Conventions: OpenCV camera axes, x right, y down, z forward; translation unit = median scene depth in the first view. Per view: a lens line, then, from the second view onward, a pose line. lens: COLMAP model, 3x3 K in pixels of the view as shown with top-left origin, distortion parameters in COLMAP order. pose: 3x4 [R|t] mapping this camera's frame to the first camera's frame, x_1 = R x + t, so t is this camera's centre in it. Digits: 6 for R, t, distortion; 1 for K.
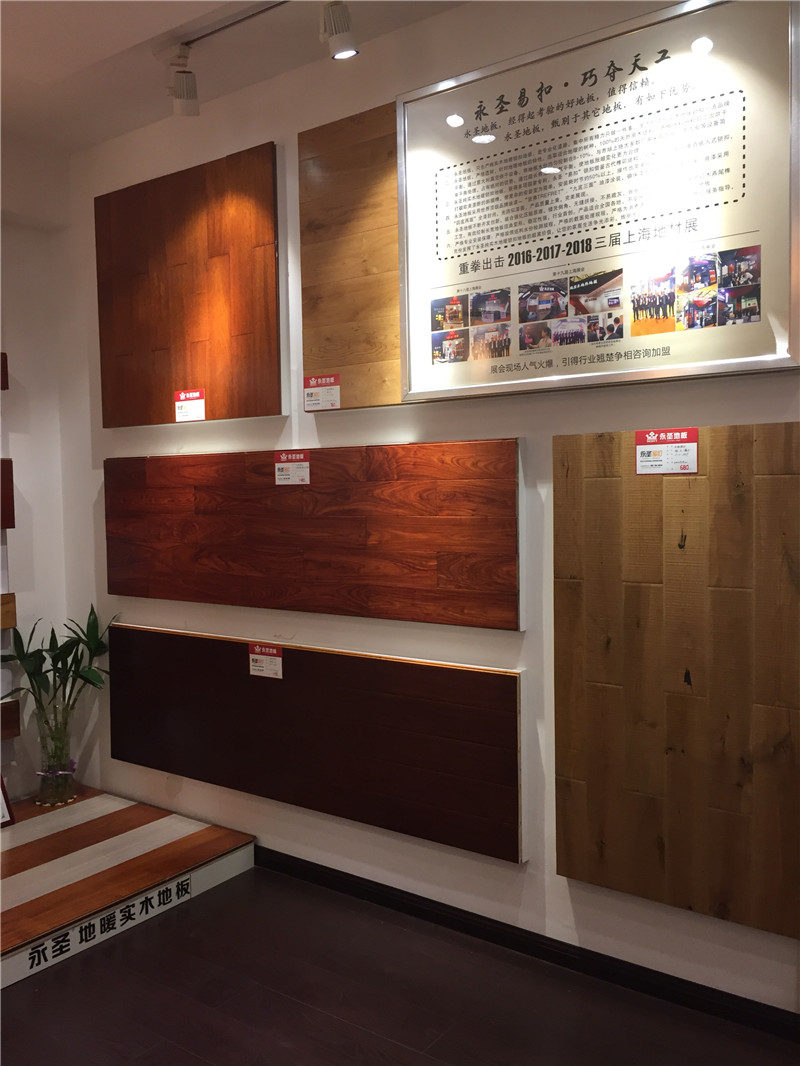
lens RADIAL K [[913.8, 0, 400.0], [0, 913.8, 533.0], [0, 0, 1]] dist [0.086854, -0.132906]
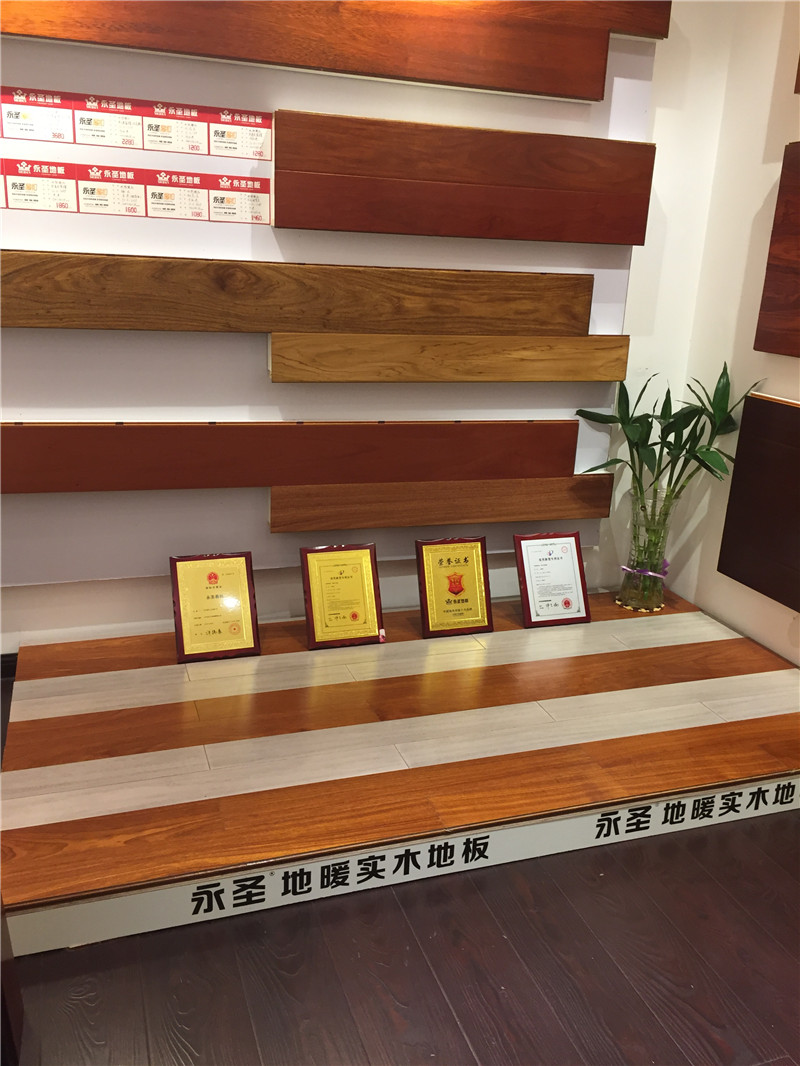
lens RADIAL K [[913.8, 0, 400.0], [0, 913.8, 533.0], [0, 0, 1]] dist [0.086854, -0.132906]
pose [[0.819328, 0.216731, -0.530782, -0.168505], [-0.086228, 0.961847, 0.259643, 0.051639], [0.566804, -0.166964, 0.806756, 0.318490]]
